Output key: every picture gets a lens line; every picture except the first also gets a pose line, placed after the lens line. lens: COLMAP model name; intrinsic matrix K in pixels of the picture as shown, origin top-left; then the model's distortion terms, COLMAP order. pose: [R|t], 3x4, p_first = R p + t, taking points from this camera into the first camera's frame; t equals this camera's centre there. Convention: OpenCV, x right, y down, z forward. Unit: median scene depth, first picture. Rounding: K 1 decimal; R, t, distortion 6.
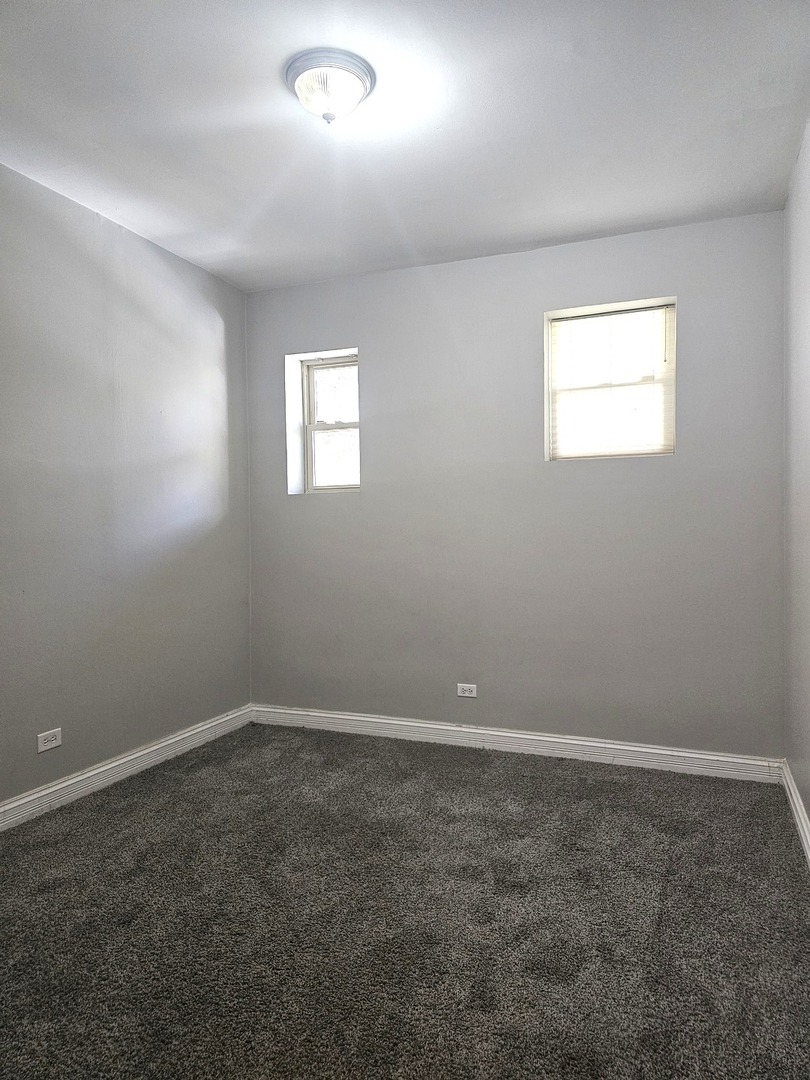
lens RADIAL K [[728.1, 0, 405.3], [0, 728.1, 539.6], [0, 0, 1]] dist [0.041324, -0.019285]
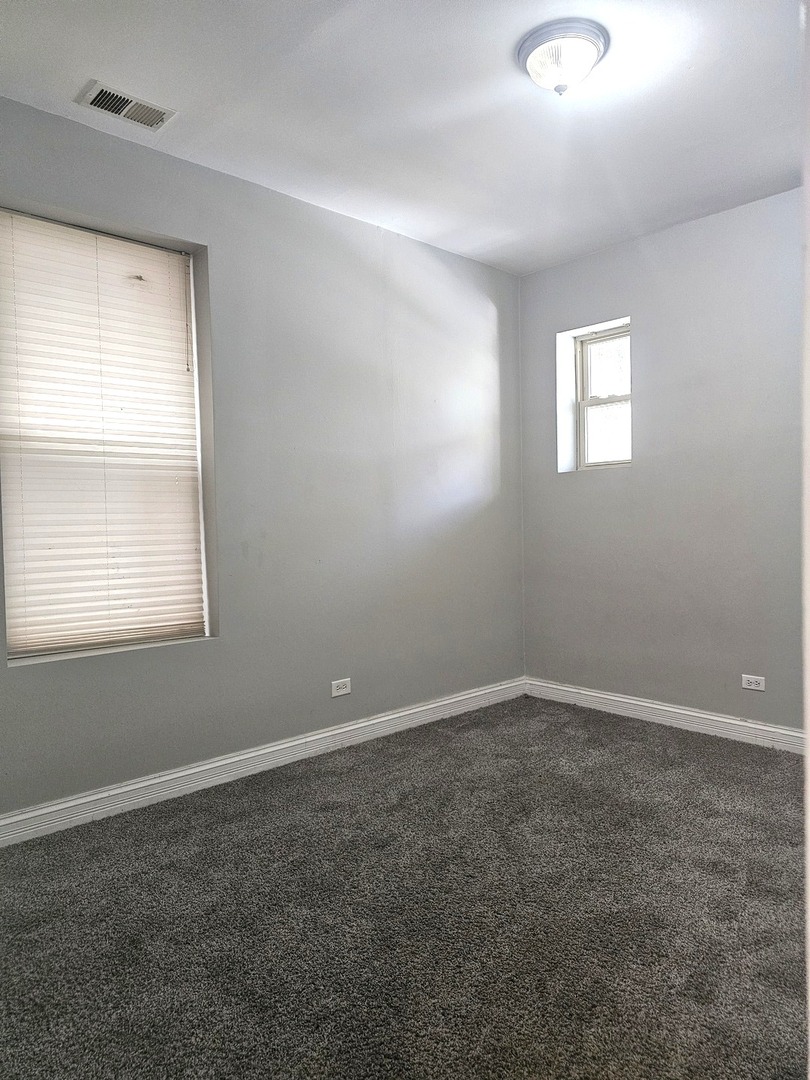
lens RADIAL K [[728.1, 0, 406.4], [0, 728.1, 535.9], [0, 0, 1]] dist [0.041324, -0.019285]
pose [[0.910615, 0.006189, -0.413210, 0.100543], [0.000165, 0.999882, 0.015339, 0.016127], [0.413256, -0.014036, 0.910507, -0.008561]]
